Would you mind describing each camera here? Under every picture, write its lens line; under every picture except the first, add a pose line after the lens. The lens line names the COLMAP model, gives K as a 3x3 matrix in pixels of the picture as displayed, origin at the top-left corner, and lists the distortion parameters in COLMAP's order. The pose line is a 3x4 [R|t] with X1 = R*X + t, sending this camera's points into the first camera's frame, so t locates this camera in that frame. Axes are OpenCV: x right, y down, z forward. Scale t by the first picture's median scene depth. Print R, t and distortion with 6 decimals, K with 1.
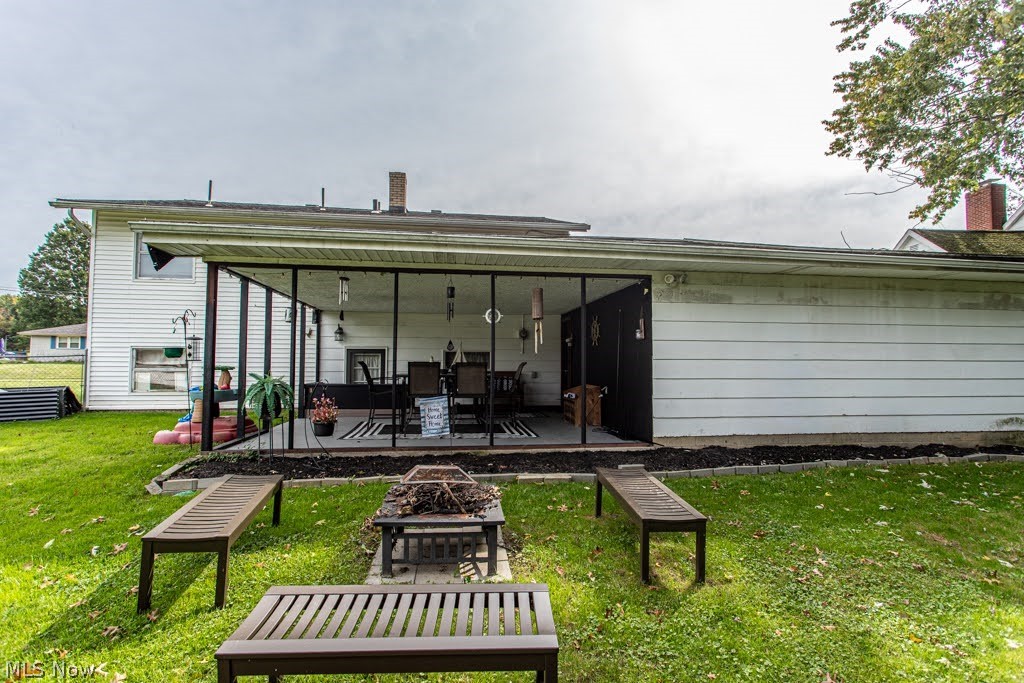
lens RADIAL K [[488.0, 0, 506.7], [0, 488.0, 344.2], [0, 0, 1]] dist [-0.000206, 0.004090]
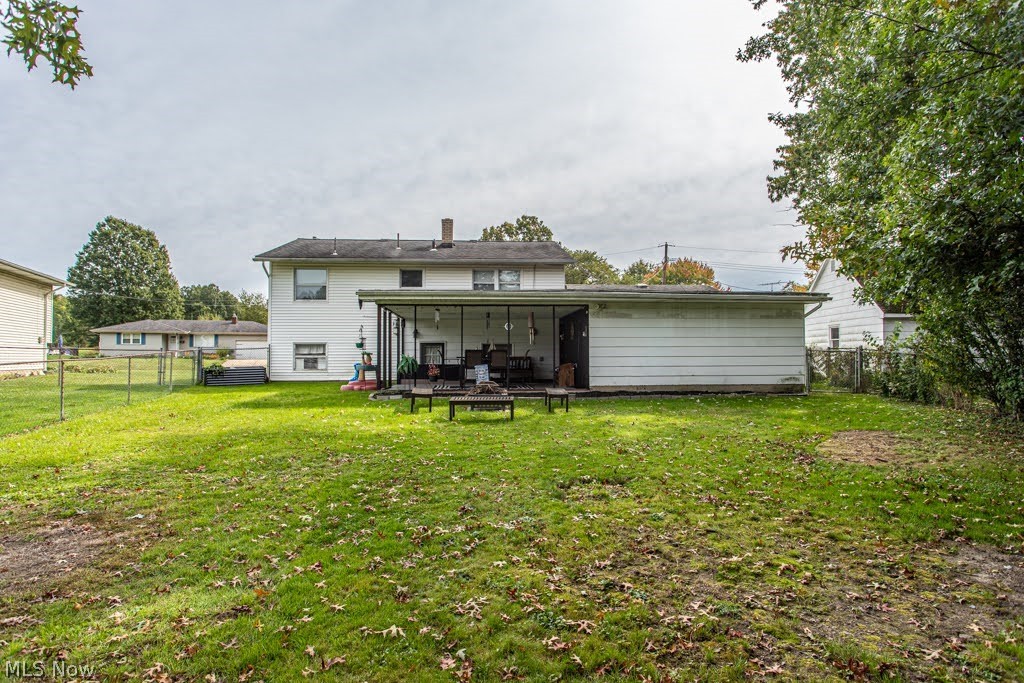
lens RADIAL K [[583.4, 0, 510.1], [0, 583.4, 331.4], [0, 0, 1]] dist [-0.016349, -0.000926]
pose [[0.997873, -0.010530, -0.064331, 0.116642], [0.010152, 0.999929, -0.006194, -0.018530], [0.064392, 0.005528, 0.997909, -1.240517]]
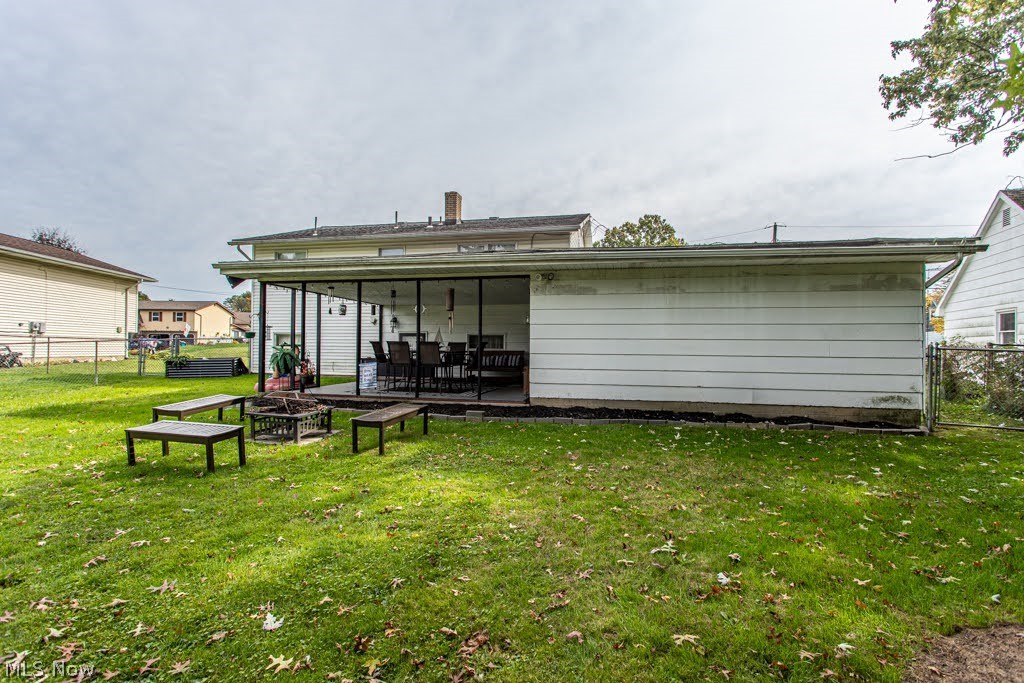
lens RADIAL K [[488.0, 0, 508.7], [0, 488.0, 343.1], [0, 0, 1]] dist [-0.000206, 0.004090]
pose [[0.935381, 0.001764, -0.353638, 0.636709], [0.007762, 0.999644, 0.025518, 0.007509], [0.353557, -0.026614, 0.935034, -0.230317]]
